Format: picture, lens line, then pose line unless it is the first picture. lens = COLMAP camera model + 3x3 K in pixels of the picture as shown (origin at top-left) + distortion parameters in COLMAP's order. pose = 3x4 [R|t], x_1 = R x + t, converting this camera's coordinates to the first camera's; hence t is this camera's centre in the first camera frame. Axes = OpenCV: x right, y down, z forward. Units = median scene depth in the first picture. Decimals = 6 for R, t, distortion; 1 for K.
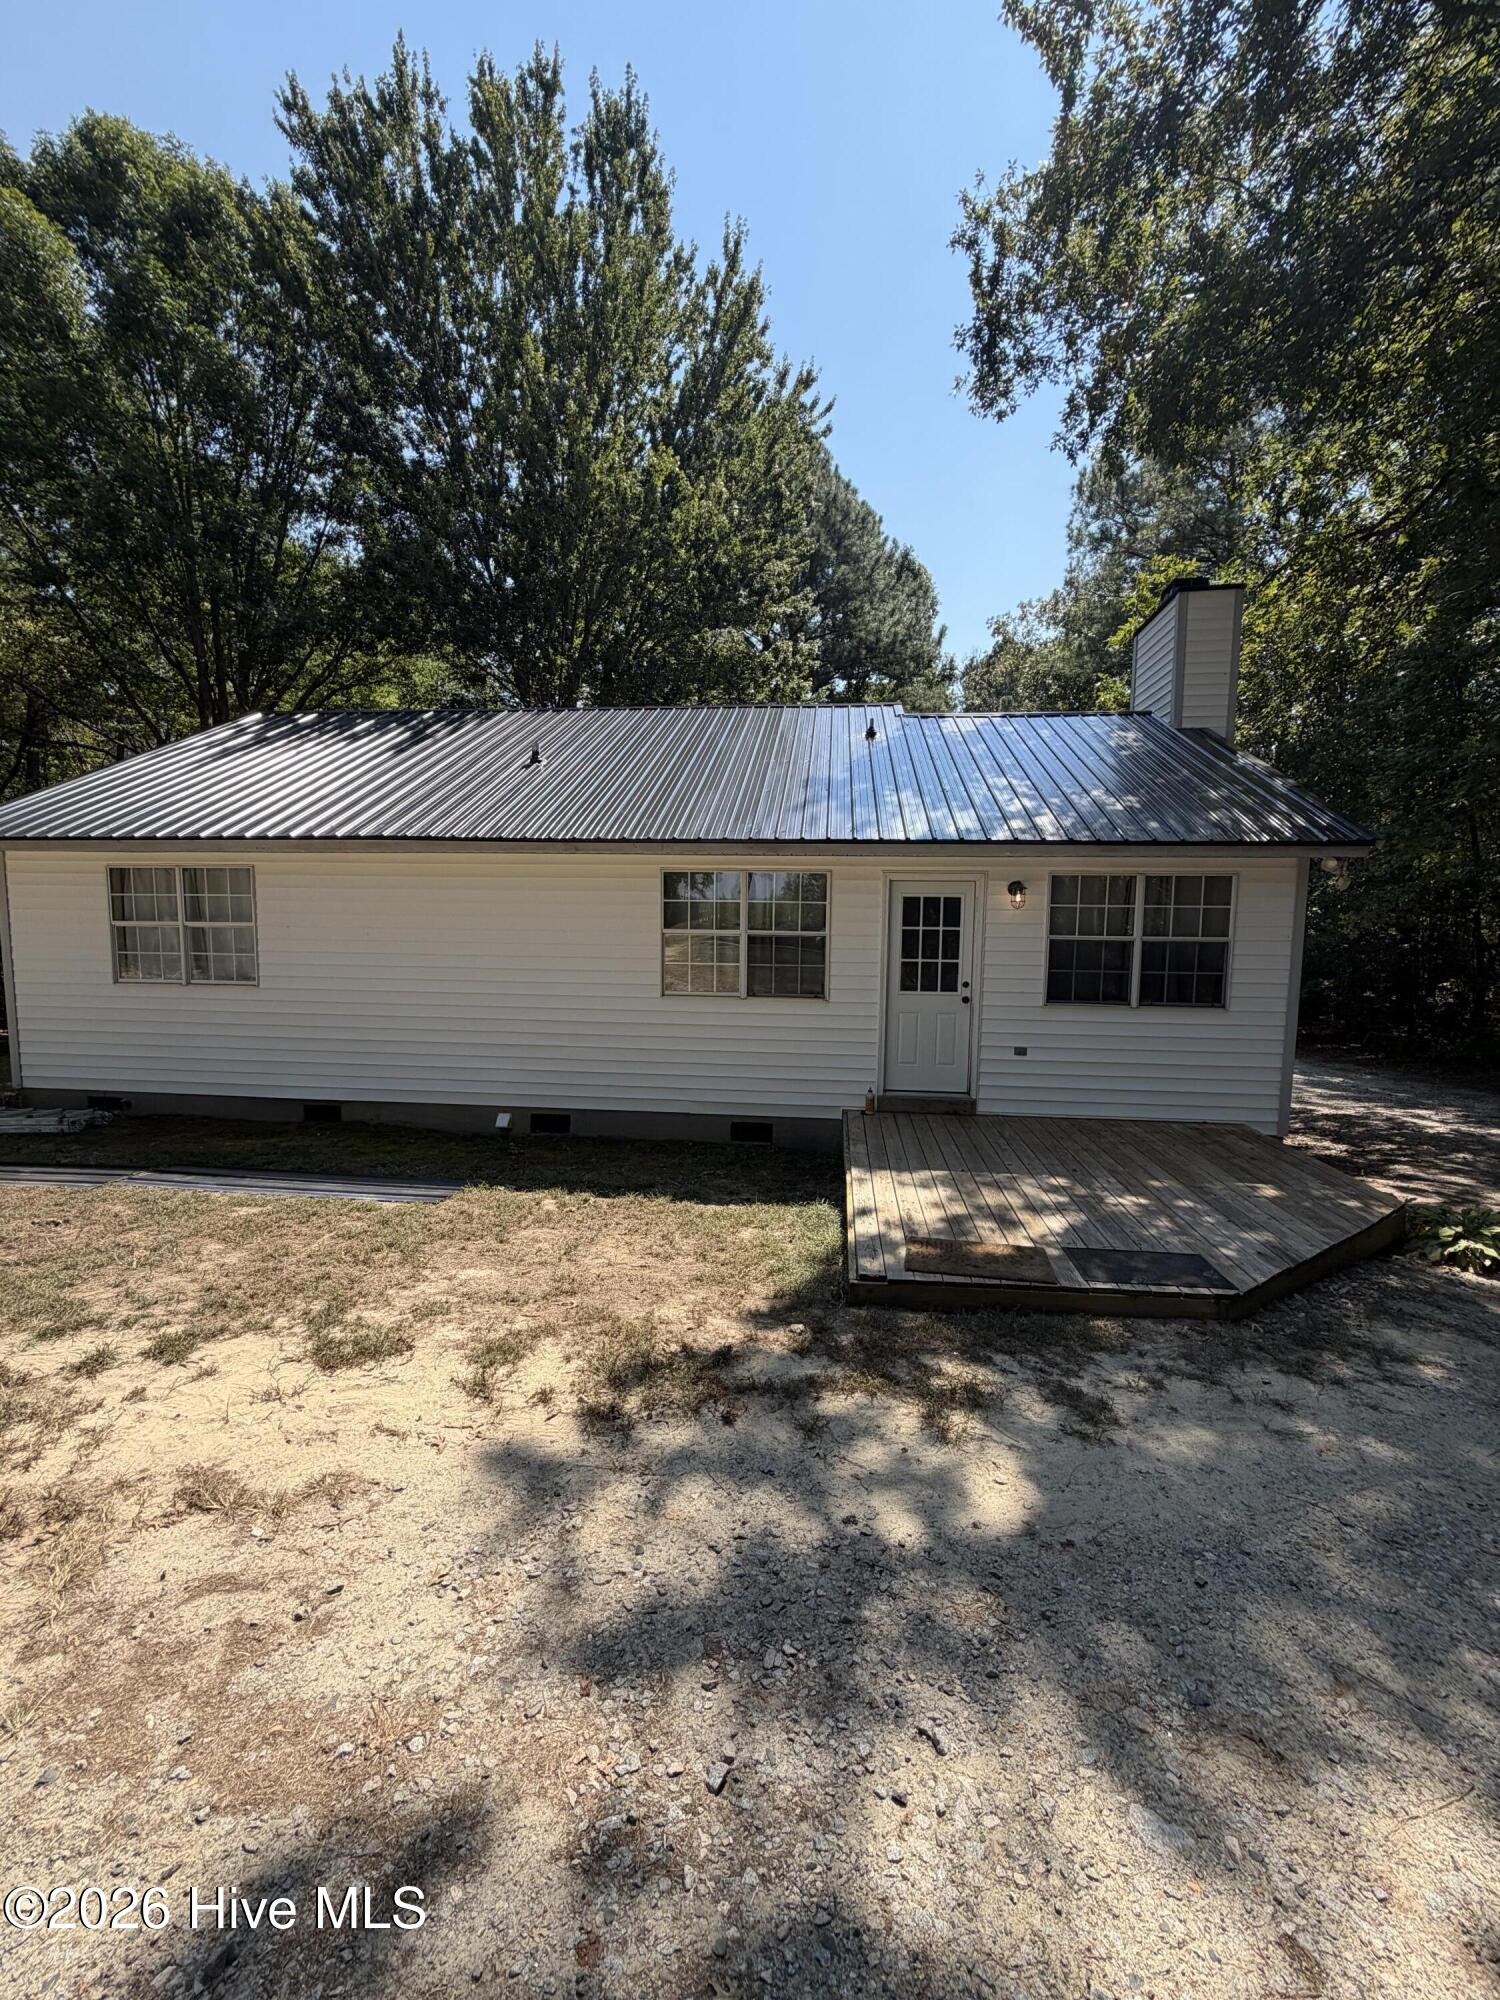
lens RADIAL K [[804.5, 0, 750.0], [0, 804.5, 990.9], [0, 0, 1]] dist [-0.013850, -0.000031]
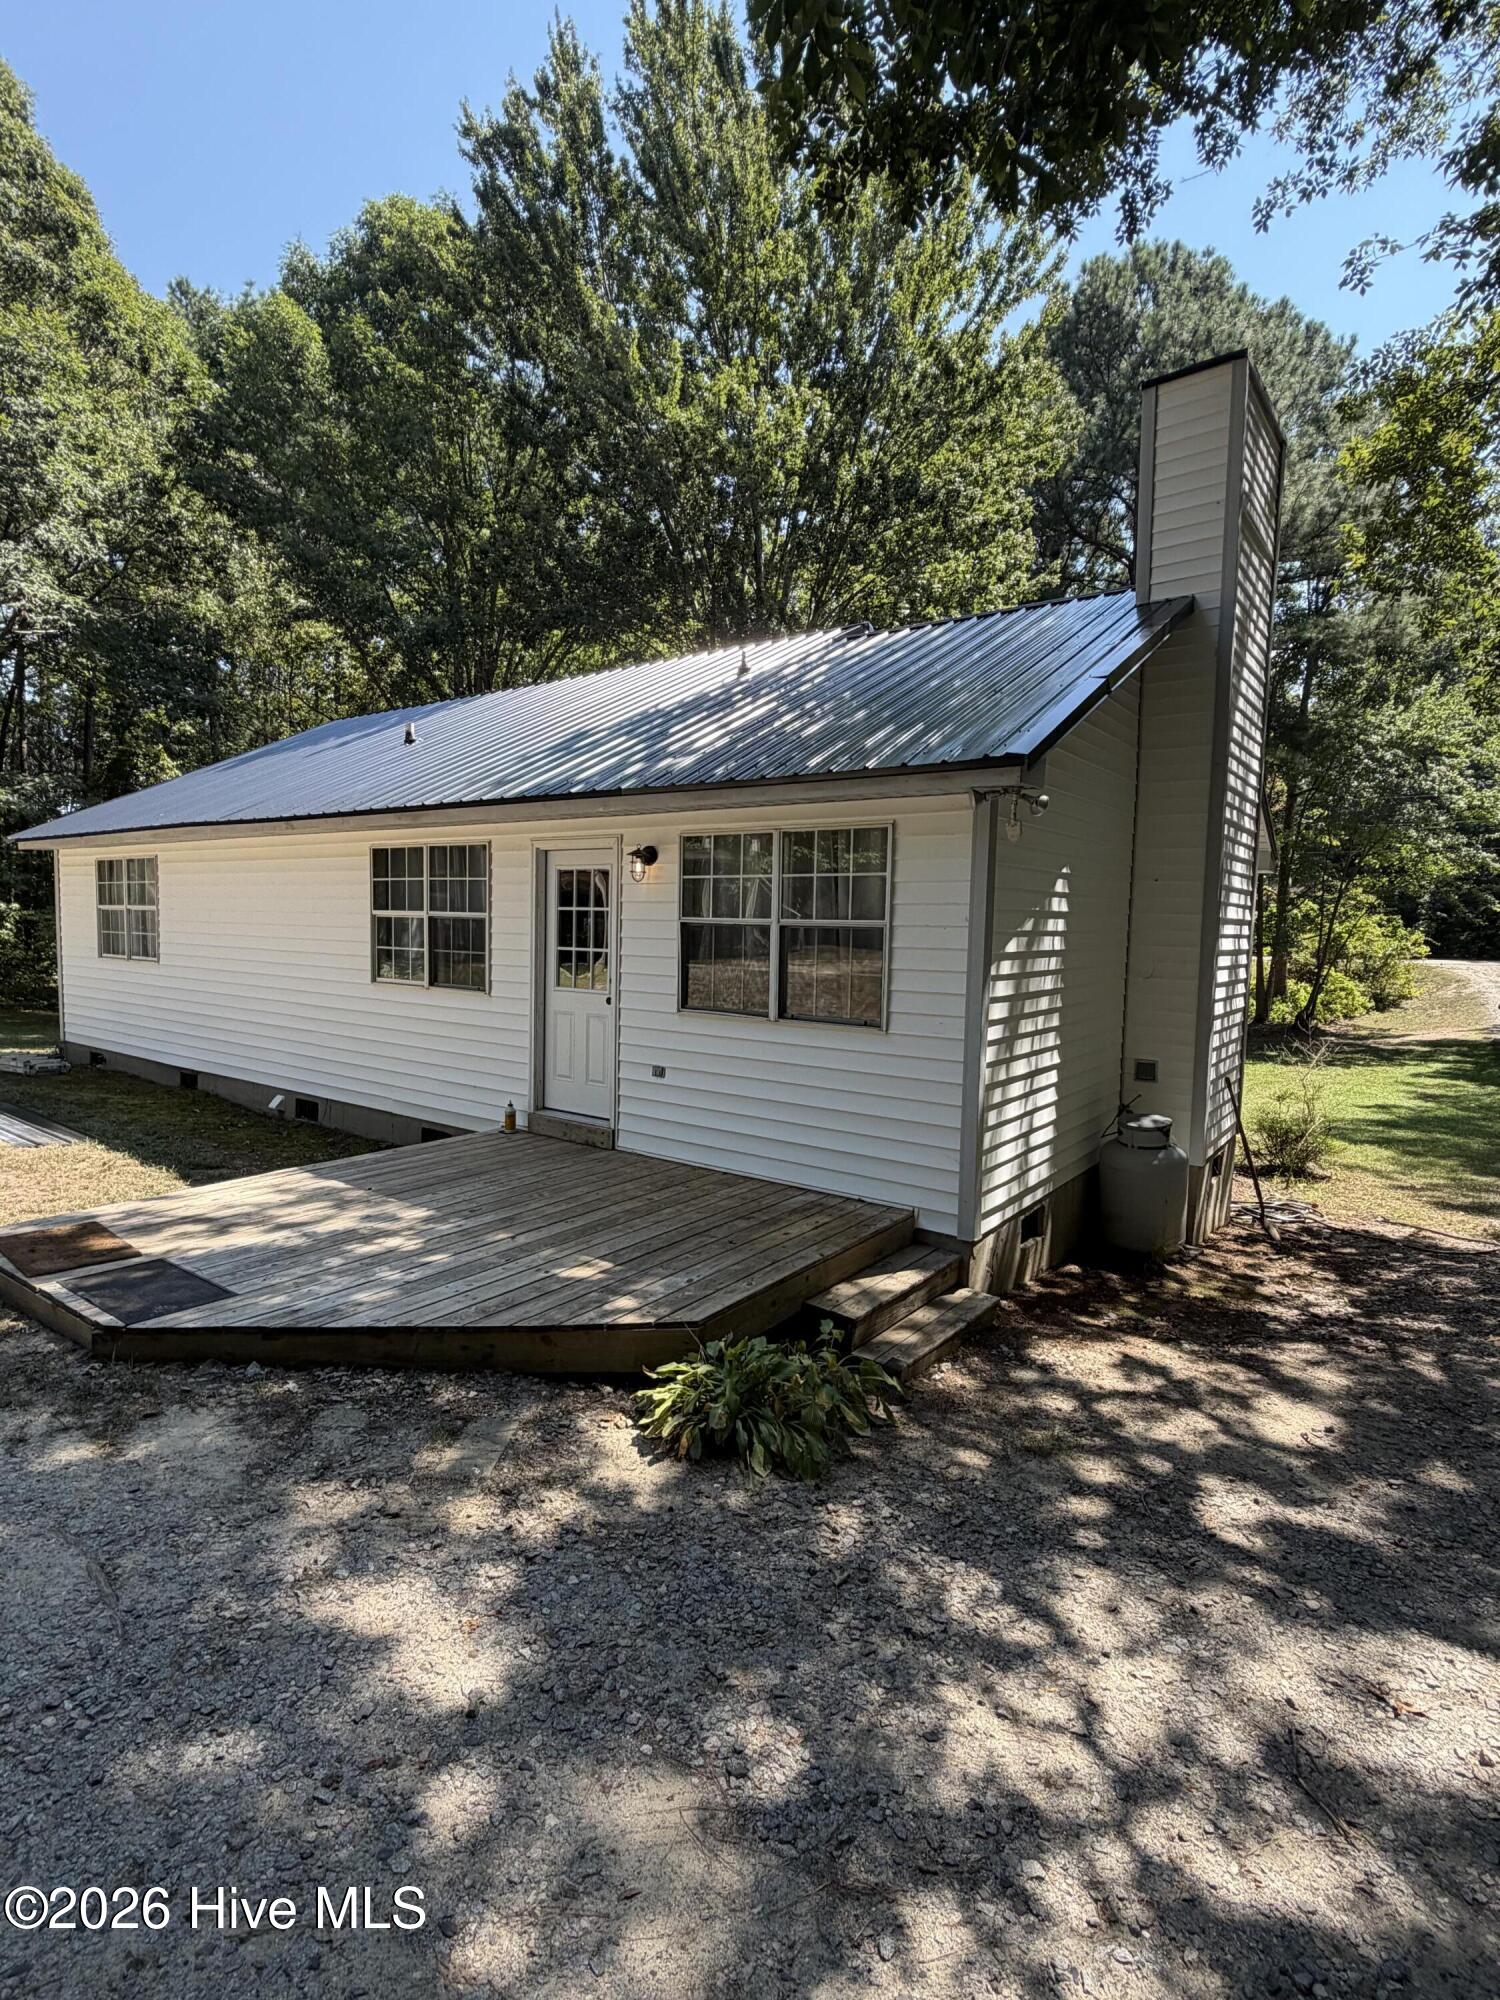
lens RADIAL K [[982.9, 0, 748.7], [0, 982.9, 1002.7], [0, 0, 1]] dist [0.002189, -0.000254]
pose [[0.864124, 0.049552, -0.500834, 0.858370], [-0.066928, 0.997617, -0.016773, 0.020178], [0.498809, 0.048014, 0.865381, 0.239704]]
